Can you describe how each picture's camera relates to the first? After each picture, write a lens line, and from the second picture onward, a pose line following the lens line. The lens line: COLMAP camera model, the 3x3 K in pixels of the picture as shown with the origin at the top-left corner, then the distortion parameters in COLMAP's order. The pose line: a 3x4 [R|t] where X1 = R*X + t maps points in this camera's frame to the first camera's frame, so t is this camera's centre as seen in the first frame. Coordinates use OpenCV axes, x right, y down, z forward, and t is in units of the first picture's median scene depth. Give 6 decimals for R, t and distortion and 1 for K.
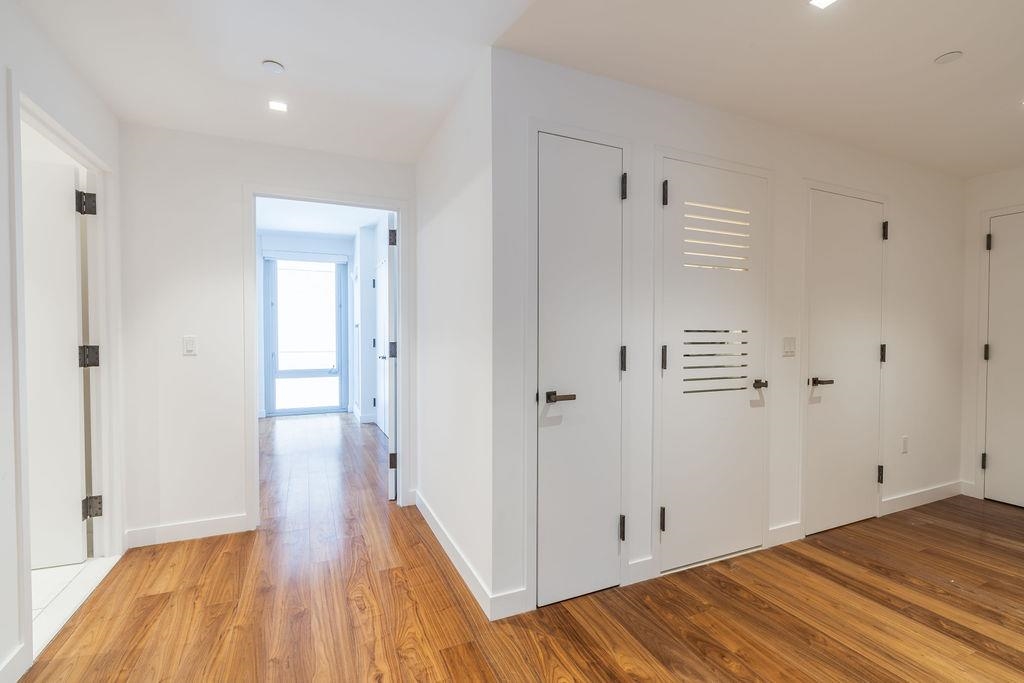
lens RADIAL K [[460.4, 0, 512.0], [0, 460.4, 345.6], [0, 0, 1]] dist [-0.005046, 0.000972]
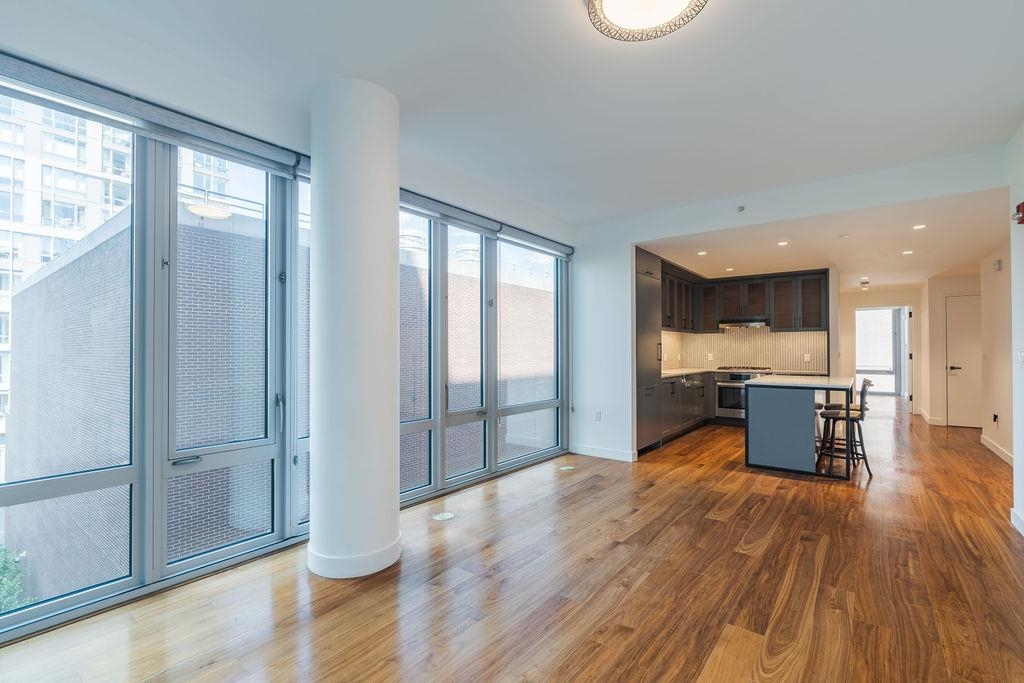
lens RADIAL K [[460.4, 0, 512.0], [0, 460.4, 345.6], [0, 0, 1]] dist [-0.005046, 0.000972]
pose [[0.468612, -0.011944, -0.883323, 1.419464], [-0.017588, 0.999584, -0.022846, 0.068044], [0.883229, 0.026241, 0.468207, -3.224737]]
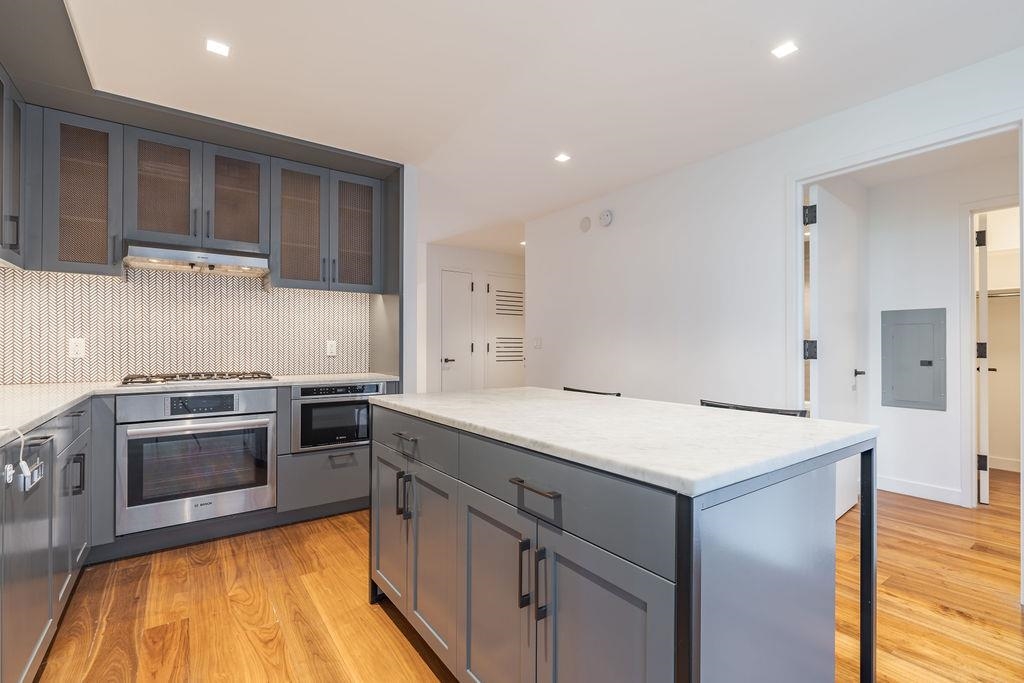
lens RADIAL K [[460.4, 0, 512.0], [0, 460.4, 345.6], [0, 0, 1]] dist [-0.005046, 0.000972]
pose [[0.979236, -0.001918, 0.202717, -0.083348], [0.006727, 0.999712, -0.023032, 0.075440], [-0.202614, 0.023918, 0.978967, -1.650064]]
